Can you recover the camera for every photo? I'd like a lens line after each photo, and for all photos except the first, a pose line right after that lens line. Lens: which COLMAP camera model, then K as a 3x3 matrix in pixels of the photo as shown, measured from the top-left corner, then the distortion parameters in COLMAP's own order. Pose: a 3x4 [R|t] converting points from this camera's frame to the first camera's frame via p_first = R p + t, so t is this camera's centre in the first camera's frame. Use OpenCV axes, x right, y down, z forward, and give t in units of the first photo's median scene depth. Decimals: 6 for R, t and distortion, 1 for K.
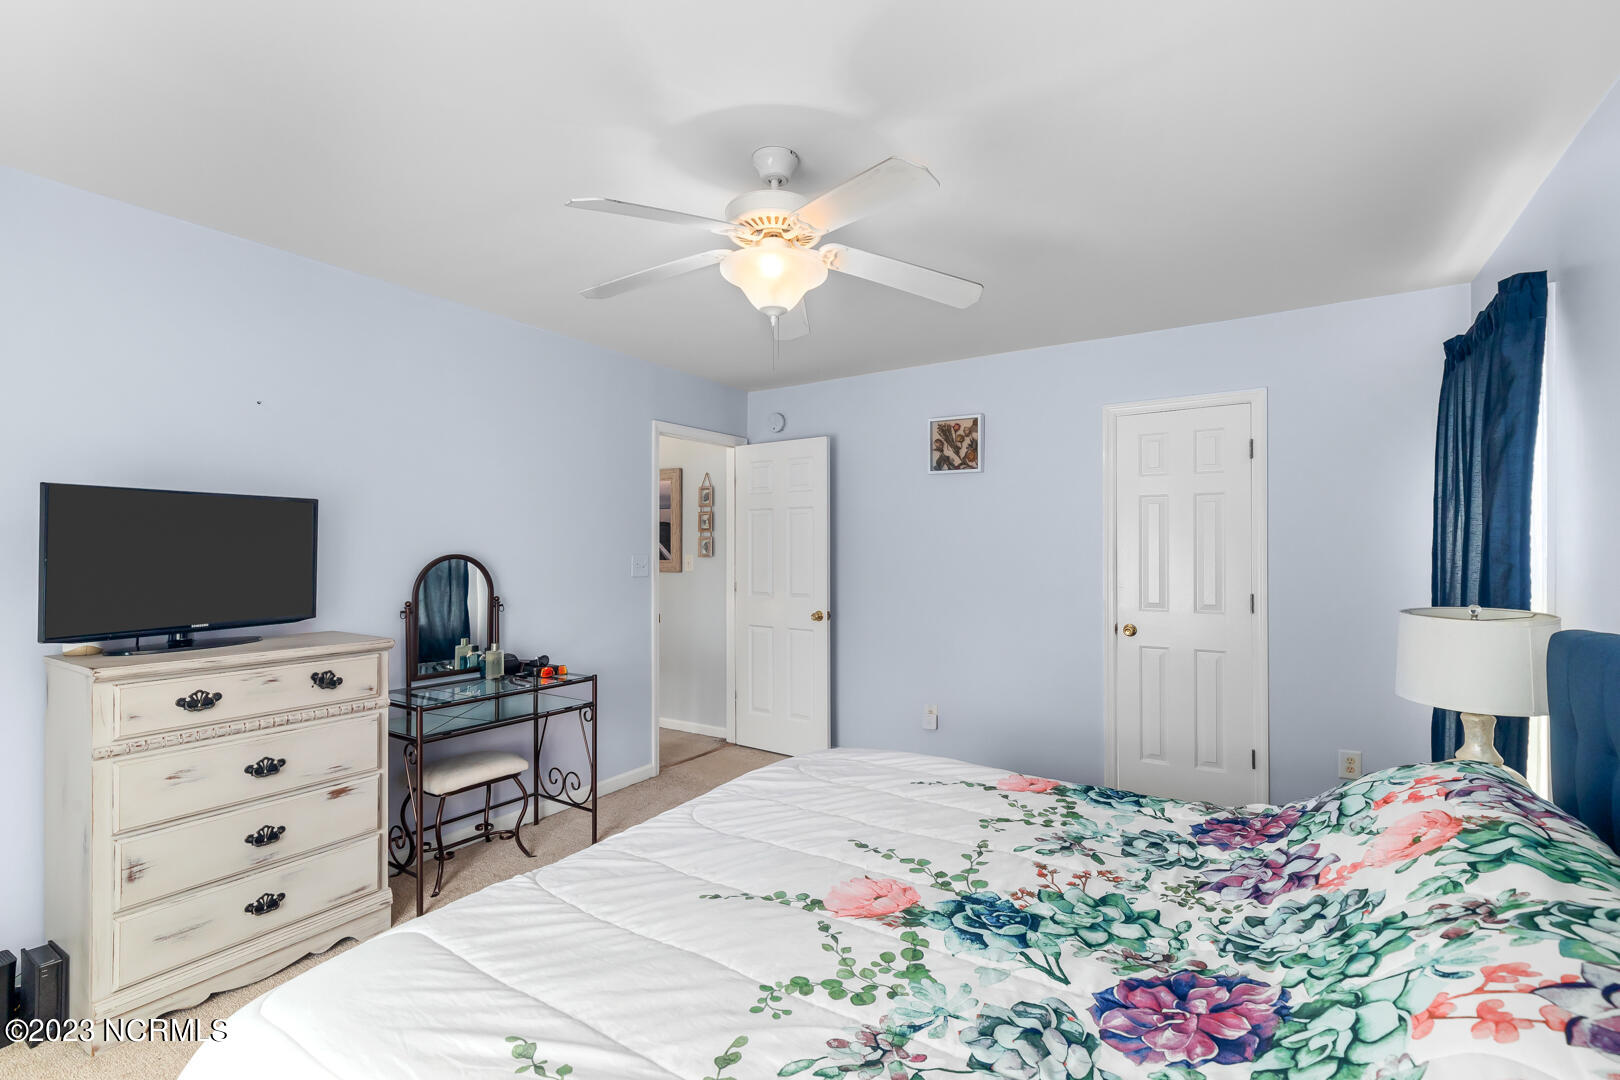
lens RADIAL K [[734.1, 0, 840.9], [0, 734.1, 542.7], [0, 0, 1]] dist [0.012820, -0.003331]
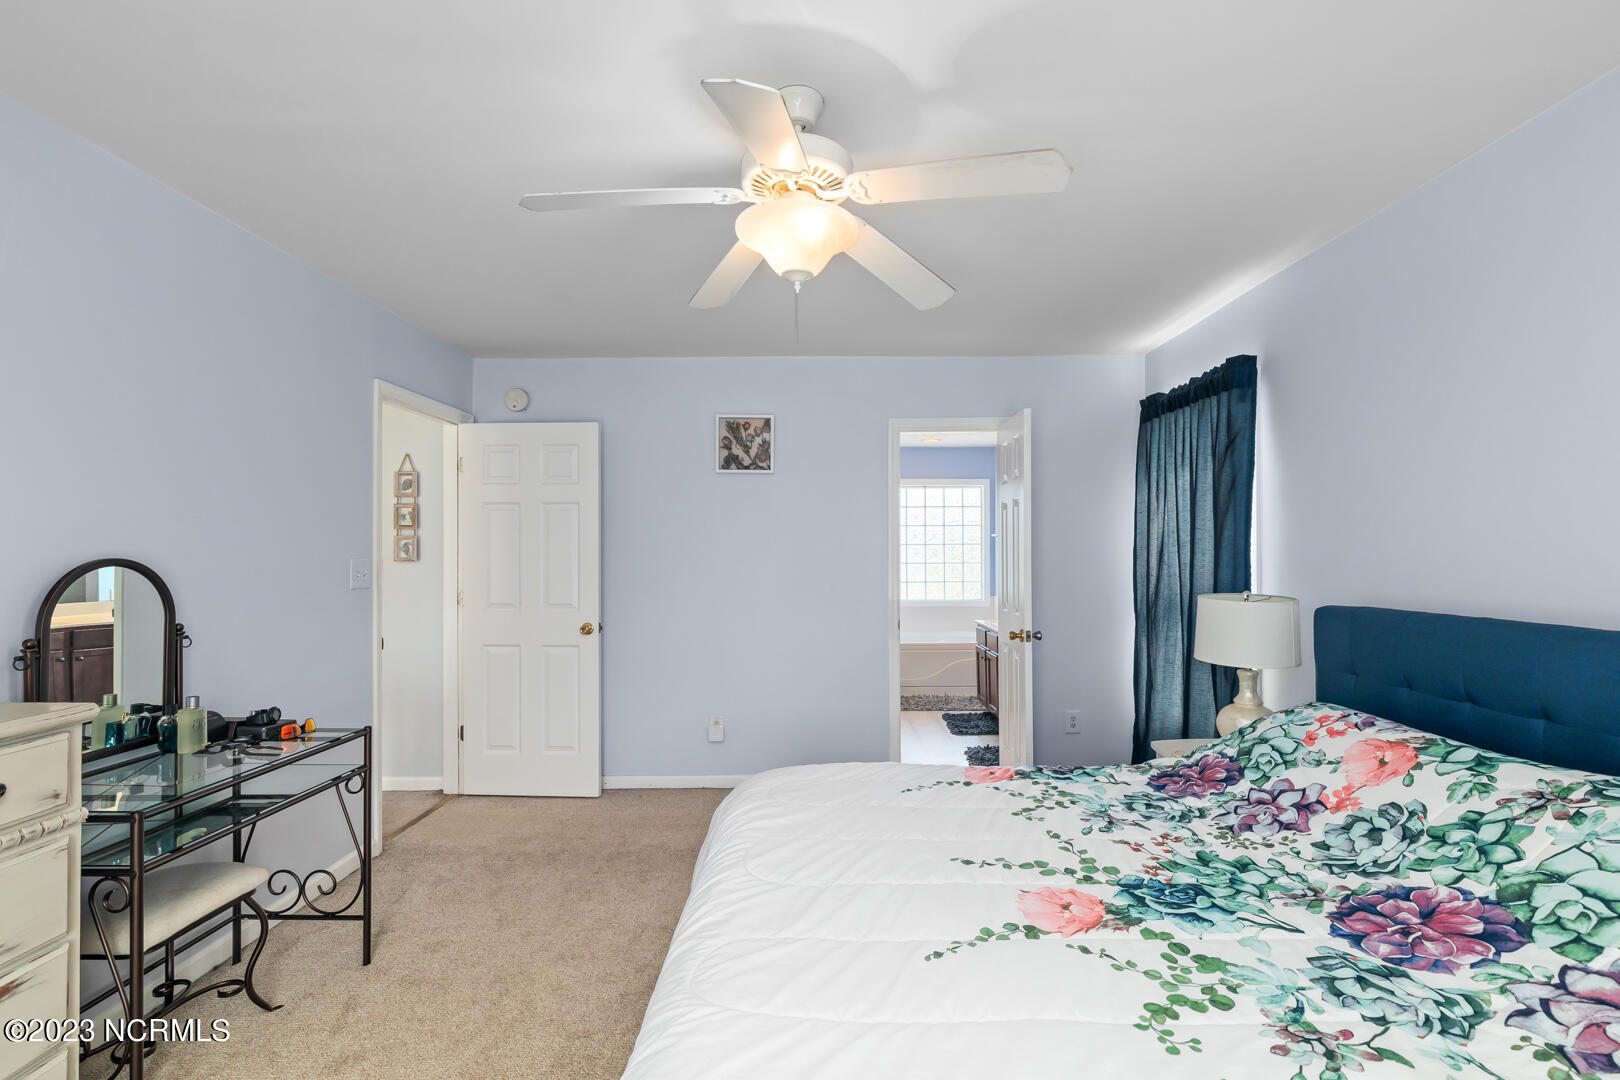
lens RADIAL K [[734.1, 0, 813.8], [0, 734.1, 548.4], [0, 0, 1]] dist [0.012820, -0.003331]
pose [[0.847859, 0.003476, 0.530210, -0.639990], [-0.004539, 0.999989, 0.000703, 0.007616], [-0.530202, -0.003003, 0.847866, 0.300433]]
